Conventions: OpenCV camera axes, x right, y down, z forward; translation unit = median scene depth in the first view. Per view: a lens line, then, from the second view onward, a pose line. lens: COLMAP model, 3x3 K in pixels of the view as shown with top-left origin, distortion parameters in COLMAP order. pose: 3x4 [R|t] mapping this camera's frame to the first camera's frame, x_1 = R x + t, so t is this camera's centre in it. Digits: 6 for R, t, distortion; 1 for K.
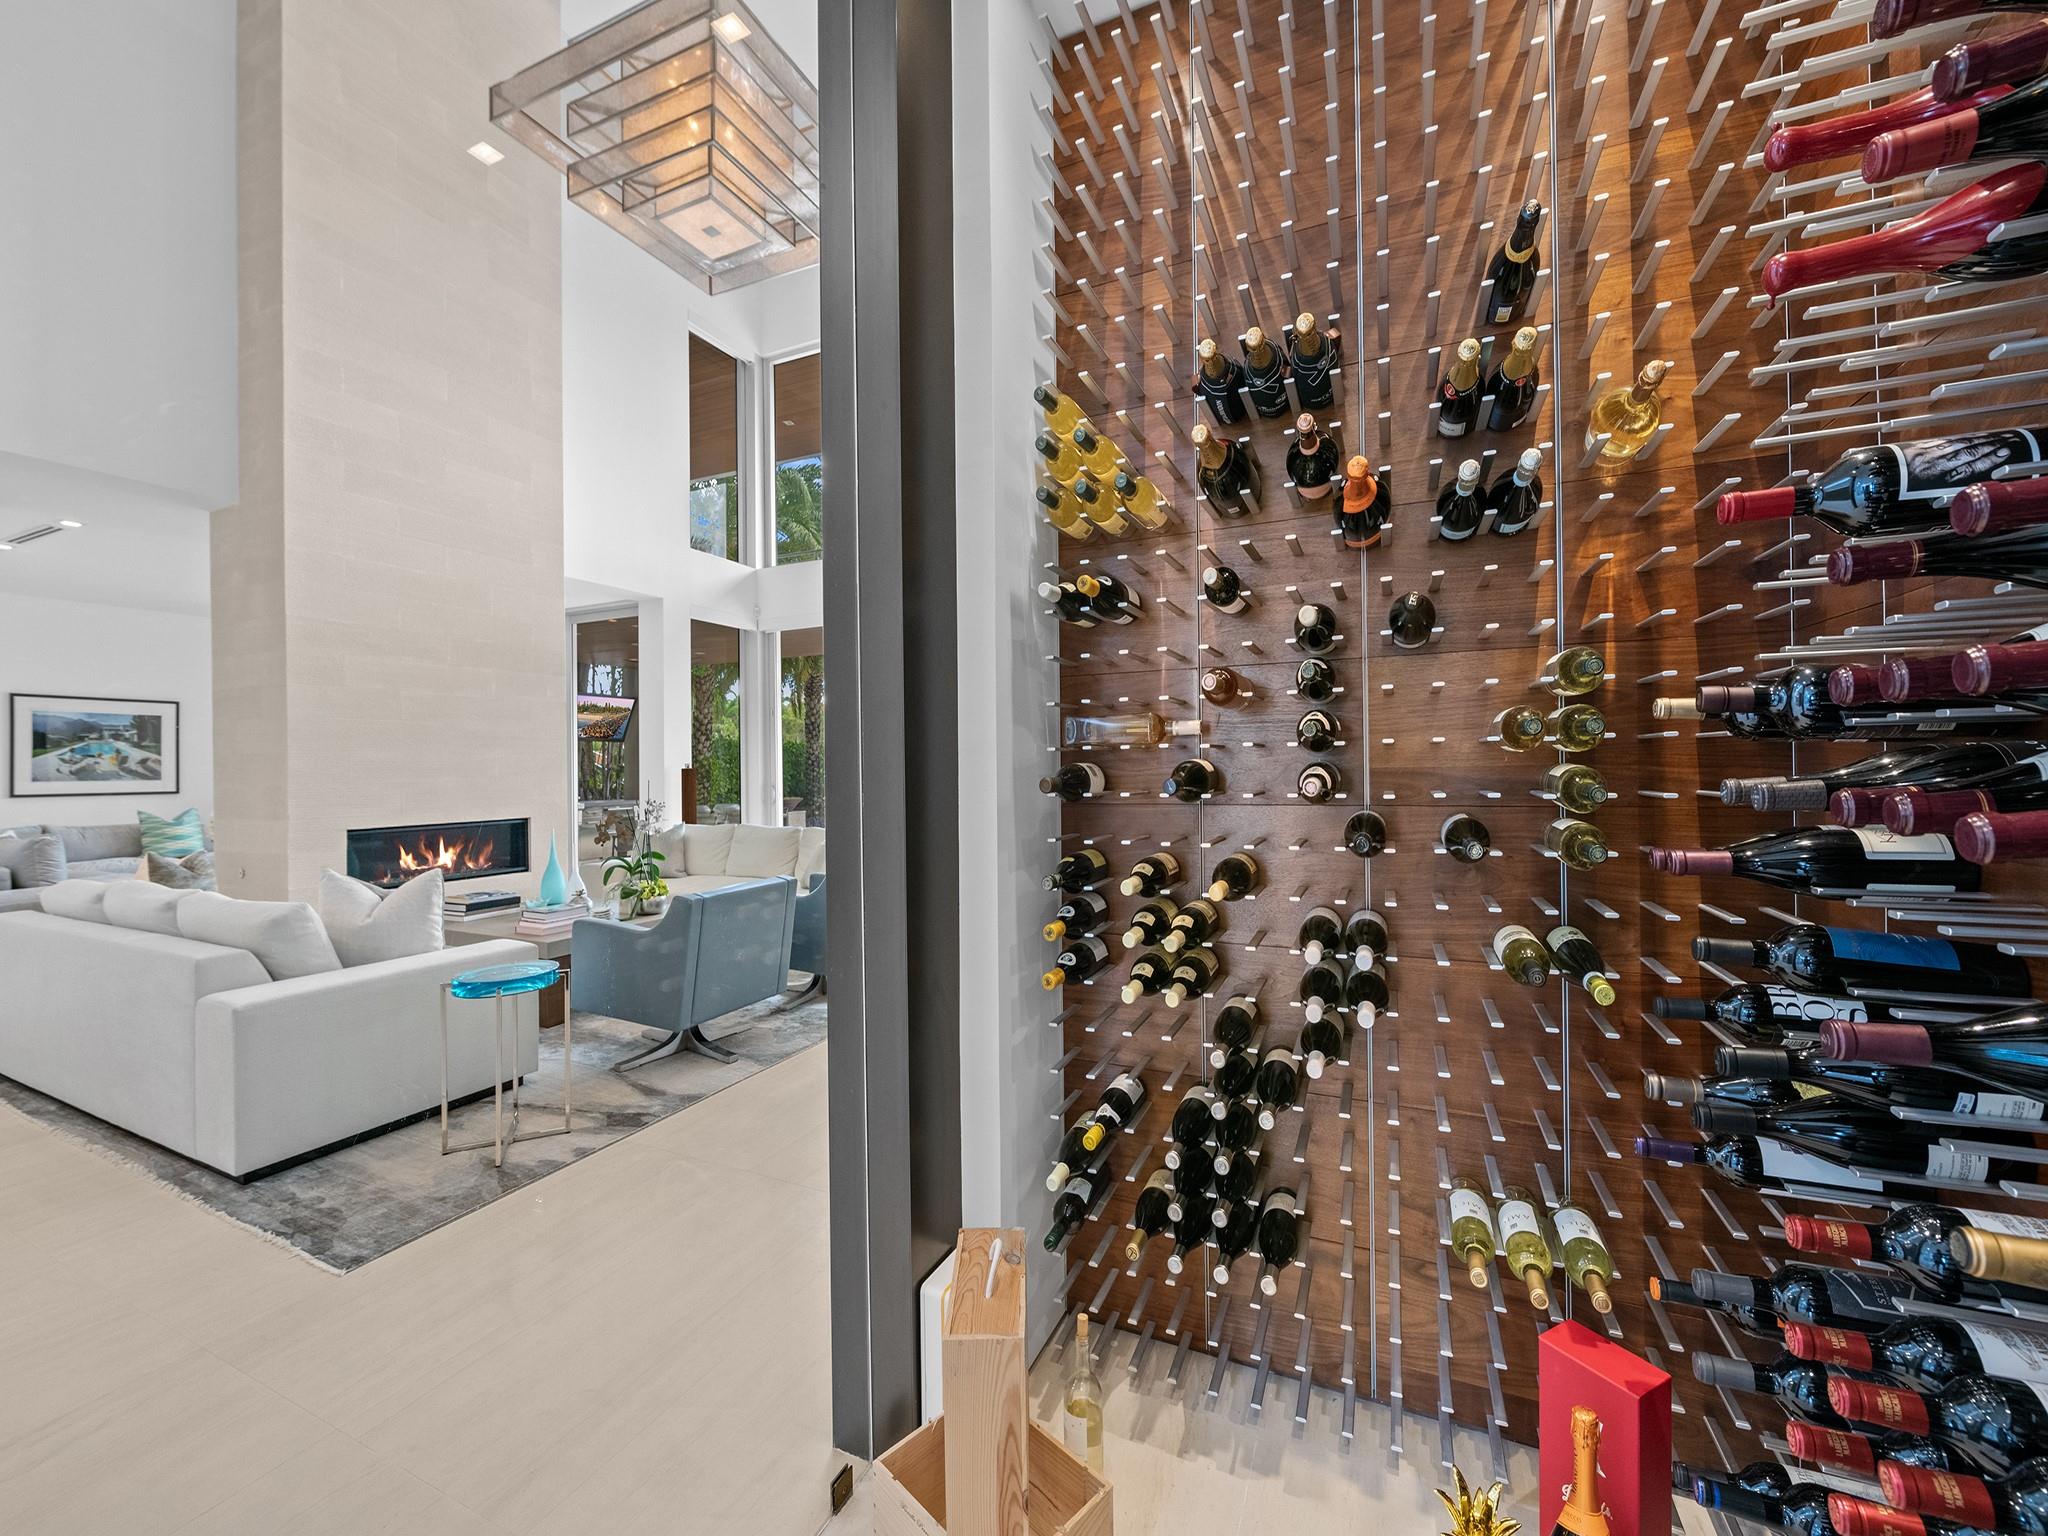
lens RADIAL K [[832.5, 0, 1033.8], [0, 832.5, 768.4], [0, 0, 1]] dist [0.018007, -0.006488]
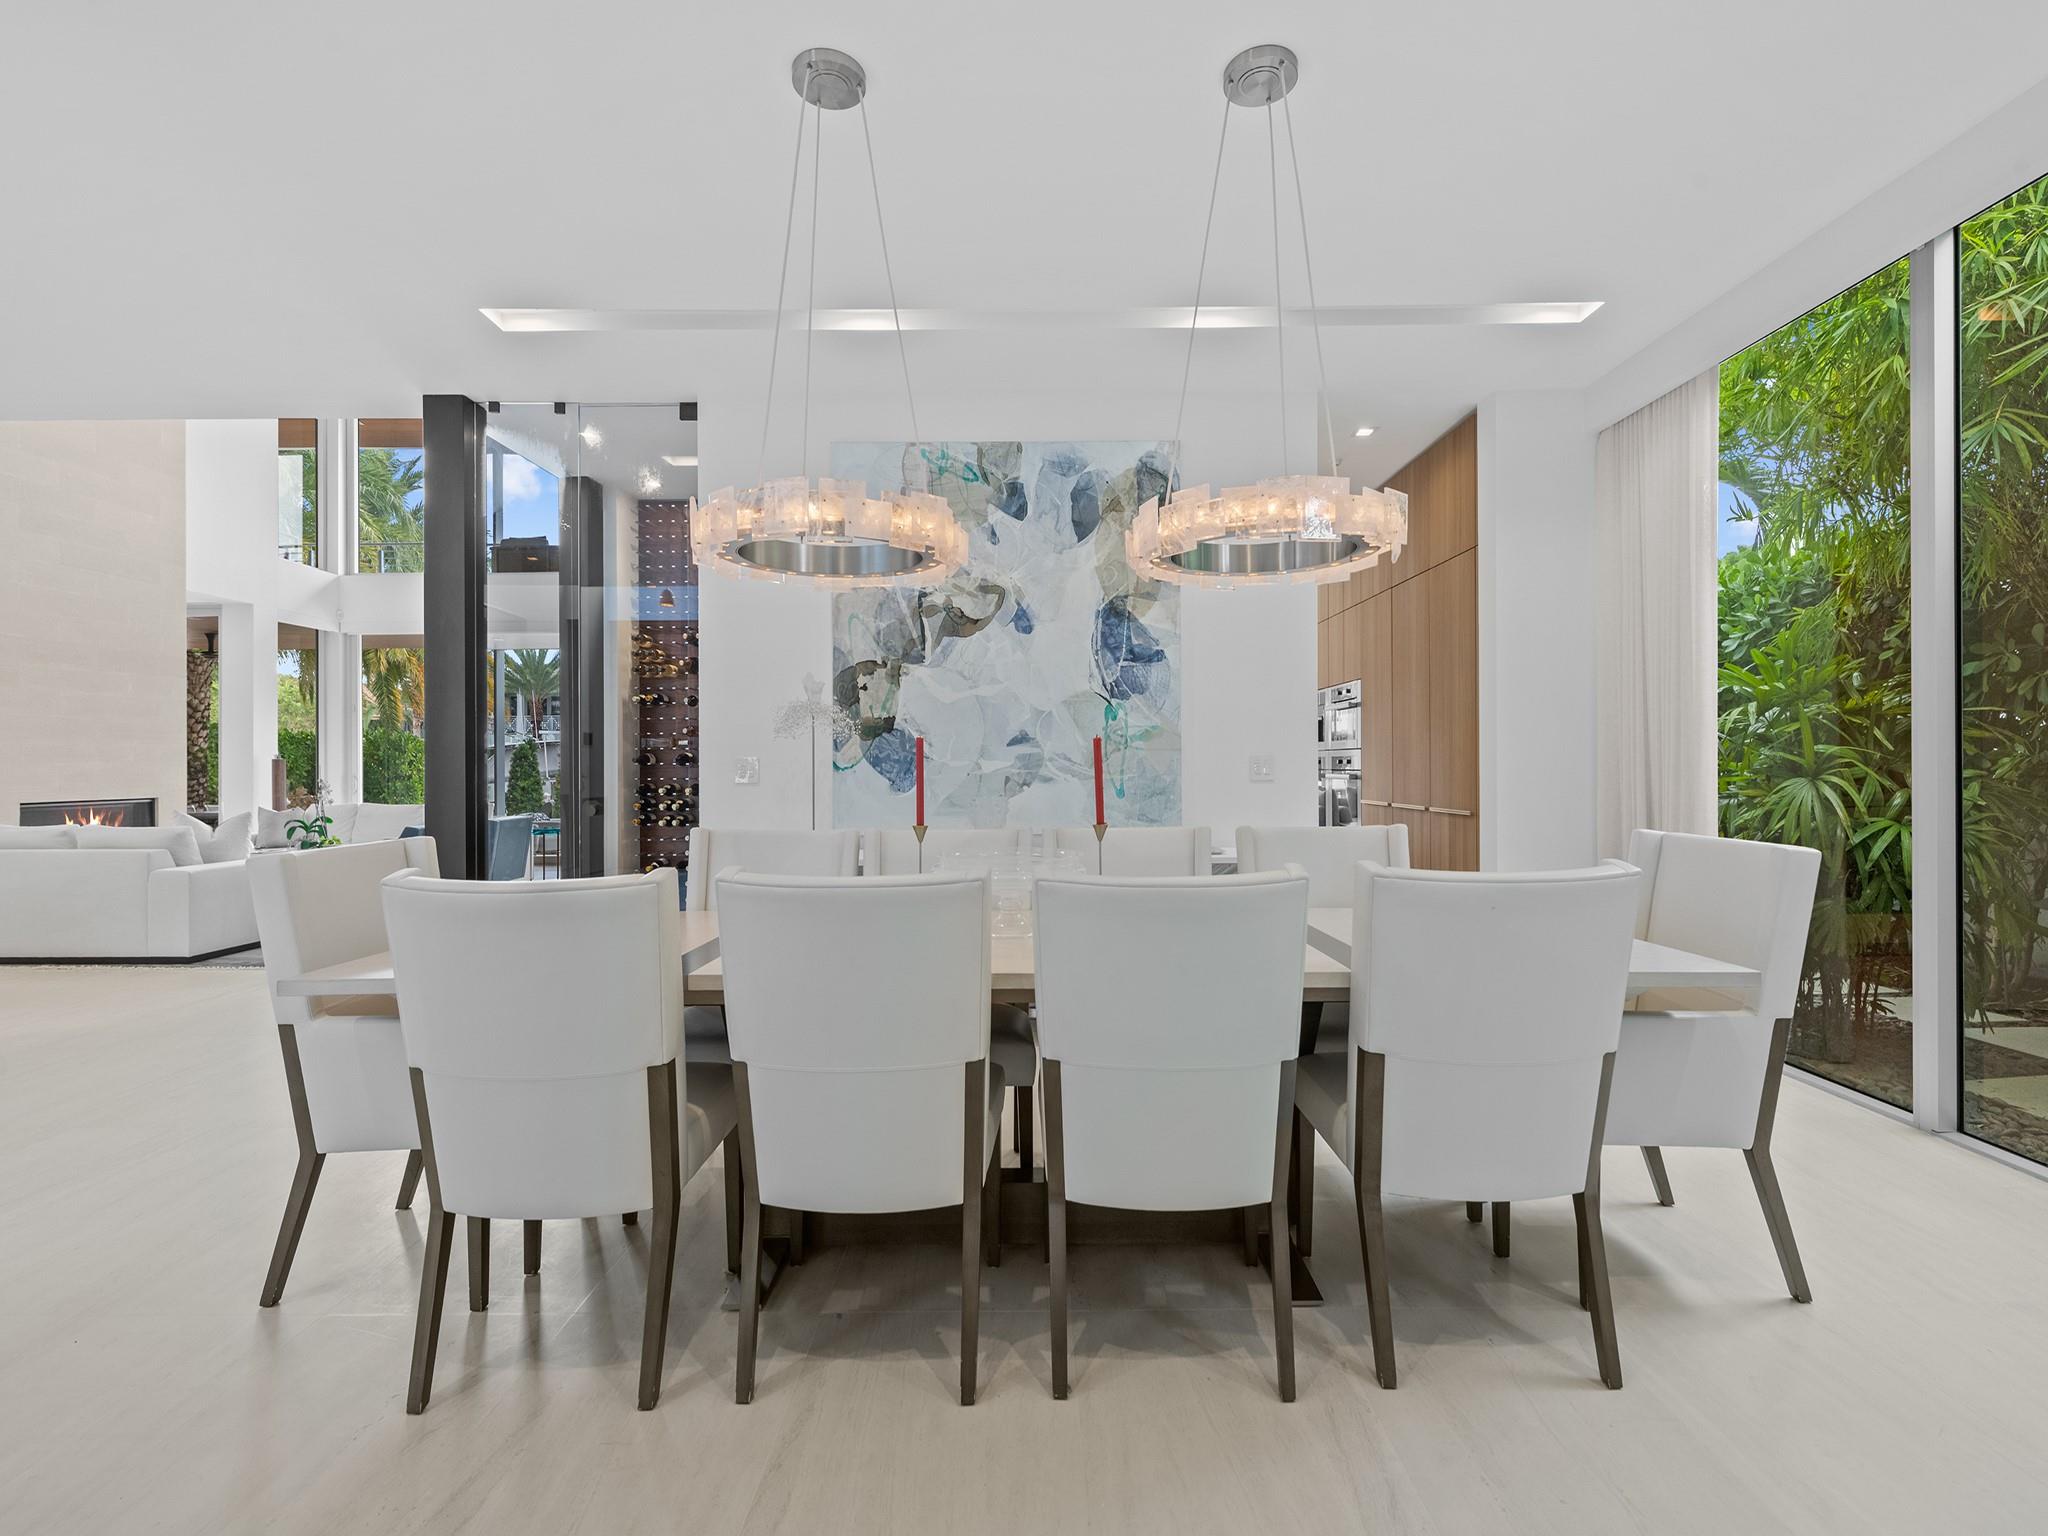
lens RADIAL K [[956.6, 0, 1016.2], [0, 956.6, 763.5], [0, 0, 1]] dist [0.002331, -0.000935]
pose [[0.918103, 0.008524, 0.396250, -0.022593], [-0.006249, 0.999956, -0.007032, 0.011738], [-0.396293, 0.003980, 0.918116, -0.696526]]
